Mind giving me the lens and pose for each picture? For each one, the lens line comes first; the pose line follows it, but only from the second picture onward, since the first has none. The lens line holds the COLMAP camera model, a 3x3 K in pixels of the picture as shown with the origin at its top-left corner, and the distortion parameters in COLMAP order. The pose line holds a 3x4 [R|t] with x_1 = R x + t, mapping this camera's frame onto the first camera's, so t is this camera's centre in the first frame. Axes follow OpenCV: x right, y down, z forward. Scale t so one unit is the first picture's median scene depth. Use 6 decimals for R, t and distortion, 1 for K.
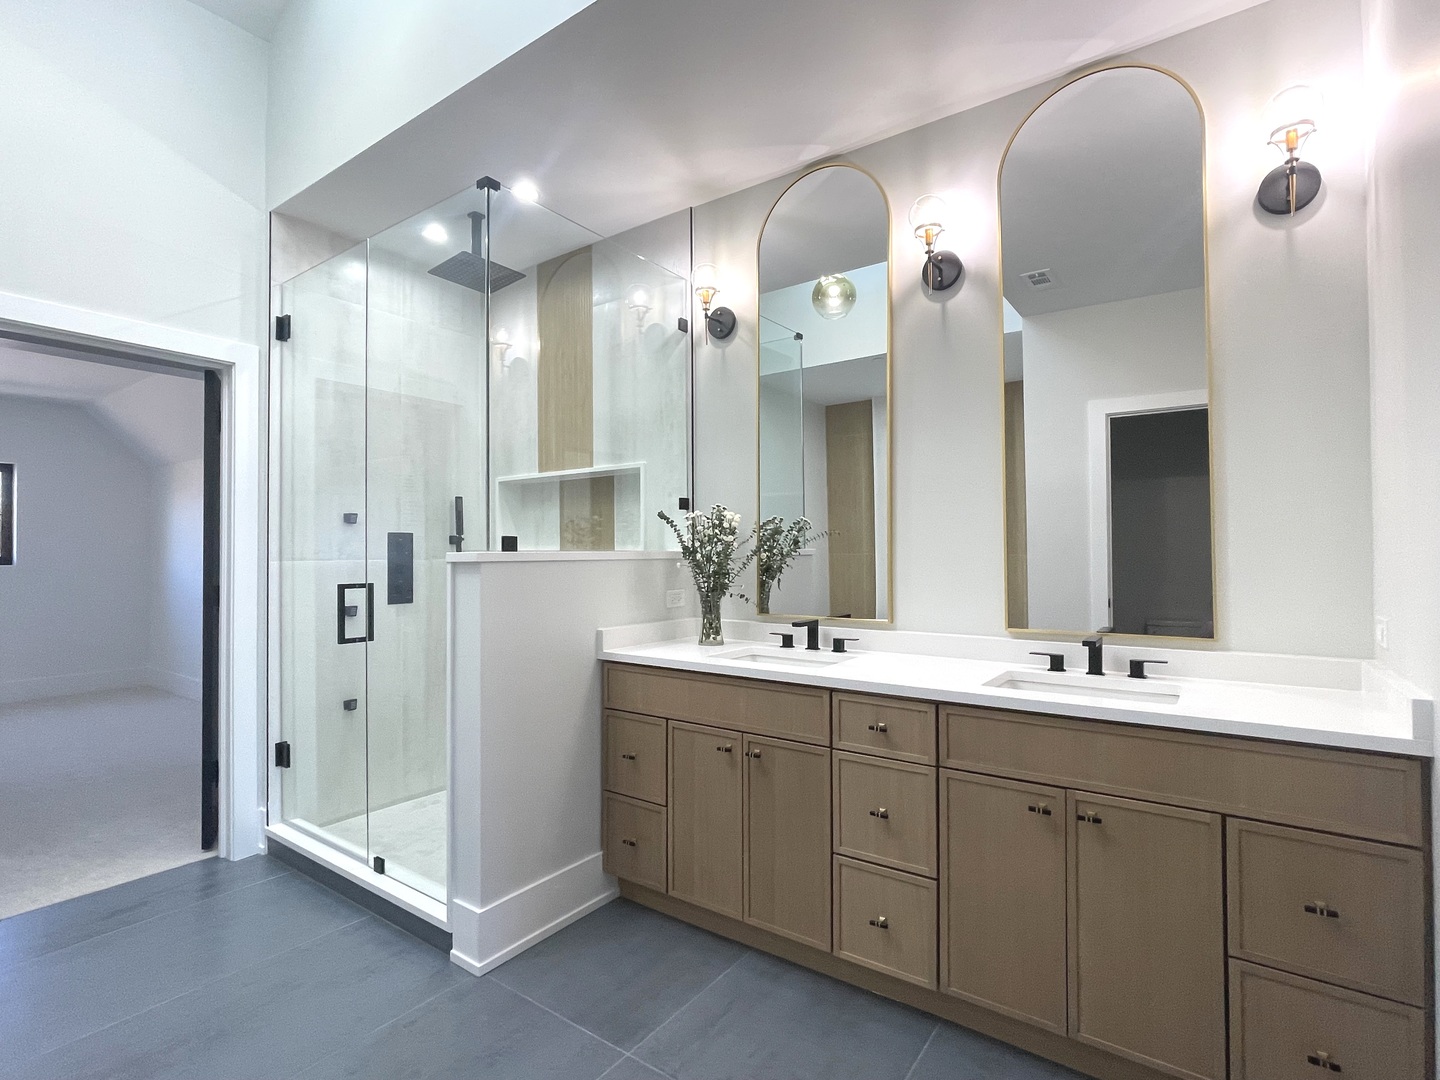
lens RADIAL K [[700.4, 0, 720.0], [0, 700.4, 540.0], [0, 0, 1]] dist [0.003157, -0.017317]
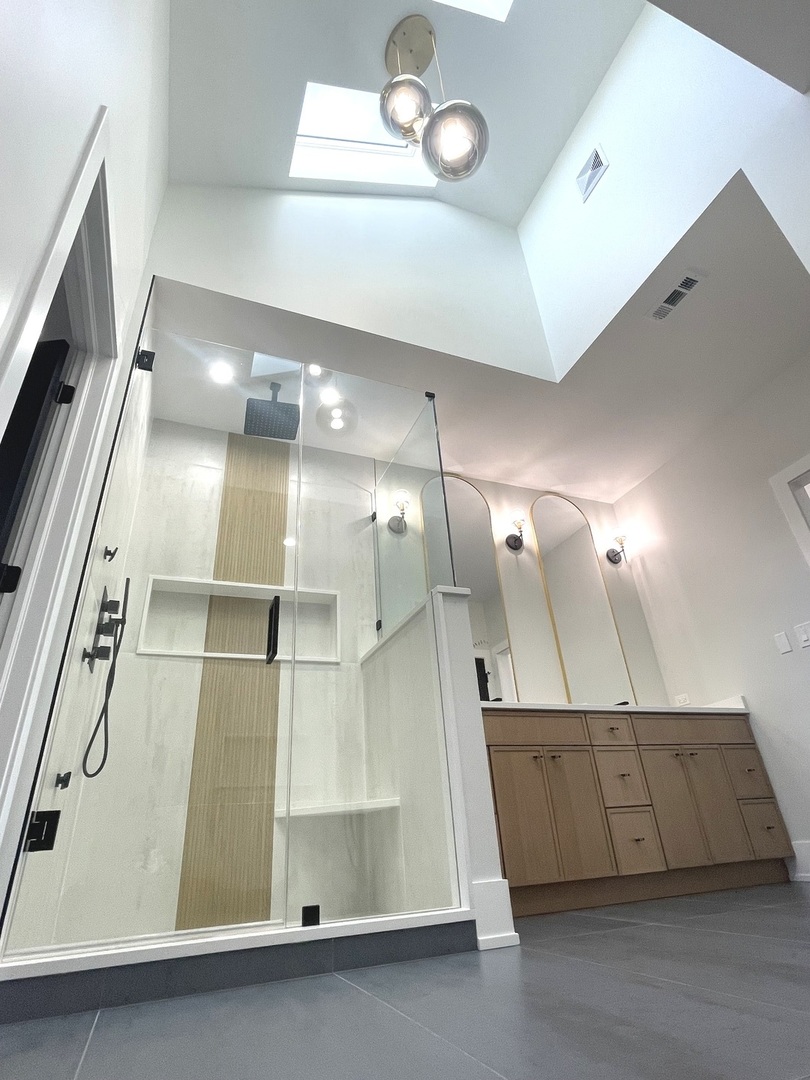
lens RADIAL K [[551.0, 0, 405.0], [0, 551.0, 540.0], [0, 0, 1]] dist [0.014186, -0.022375]
pose [[0.543240, 0.375511, 0.750921, -1.261831], [0.044735, 0.880186, -0.472515, 0.443153], [-0.838385, 0.290282, 0.461354, 0.536881]]
